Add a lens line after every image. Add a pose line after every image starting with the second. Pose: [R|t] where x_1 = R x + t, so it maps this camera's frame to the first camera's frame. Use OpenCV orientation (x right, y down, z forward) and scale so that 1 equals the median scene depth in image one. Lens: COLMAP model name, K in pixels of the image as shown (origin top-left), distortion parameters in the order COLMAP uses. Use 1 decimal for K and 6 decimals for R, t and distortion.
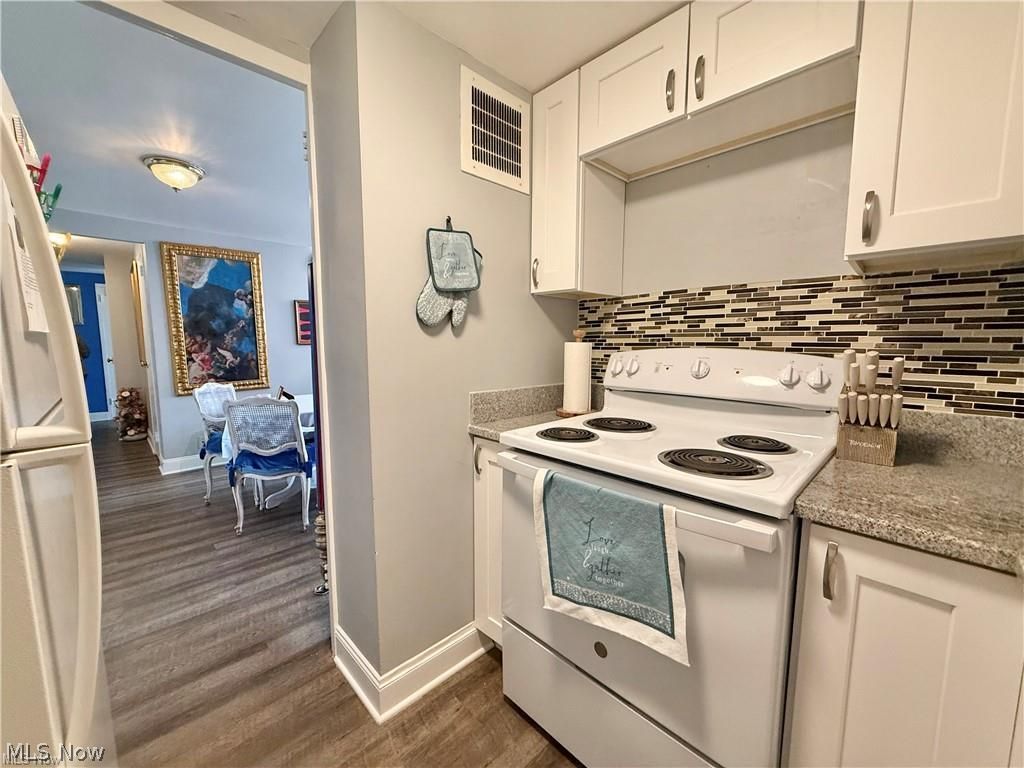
lens RADIAL K [[407.1, 0, 512.5], [0, 407.1, 385.9], [0, 0, 1]] dist [-0.000130, -0.000011]
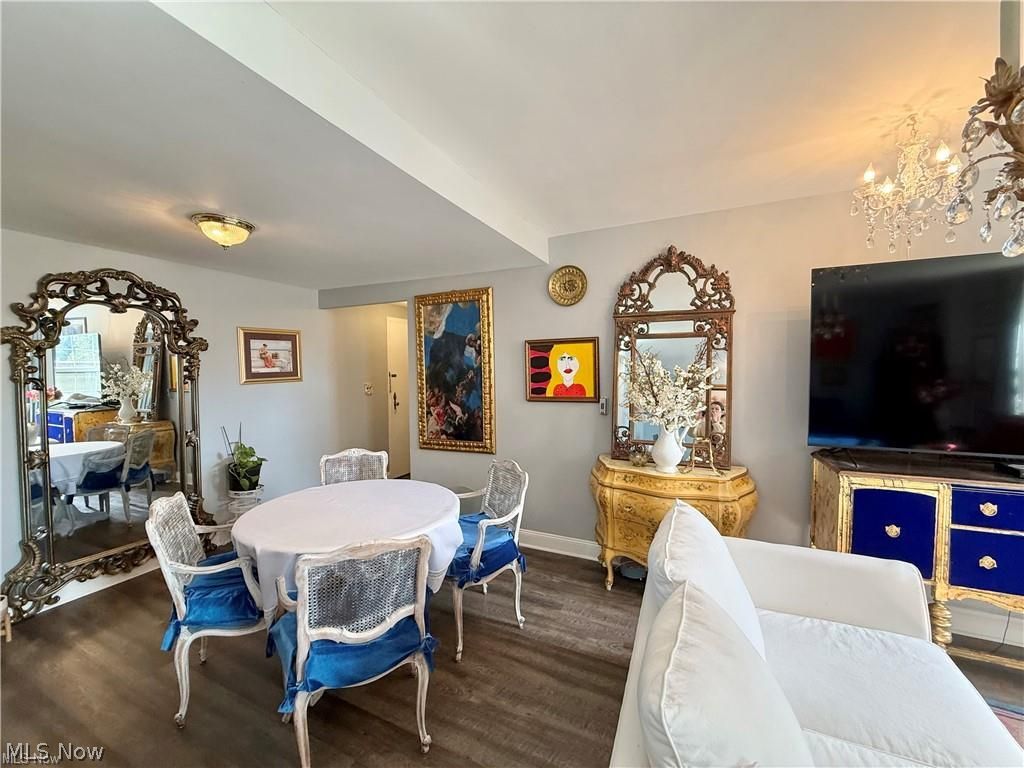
lens RADIAL K [[407.1, 0, 512.6], [0, 407.1, 386.5], [0, 0, 1]] dist [-0.000130, -0.000011]
pose [[0.344399, 0.038289, -0.938042, 0.165999], [-0.097807, 0.995194, 0.004713, -0.145833], [0.933715, 0.090124, 0.346489, 0.822793]]
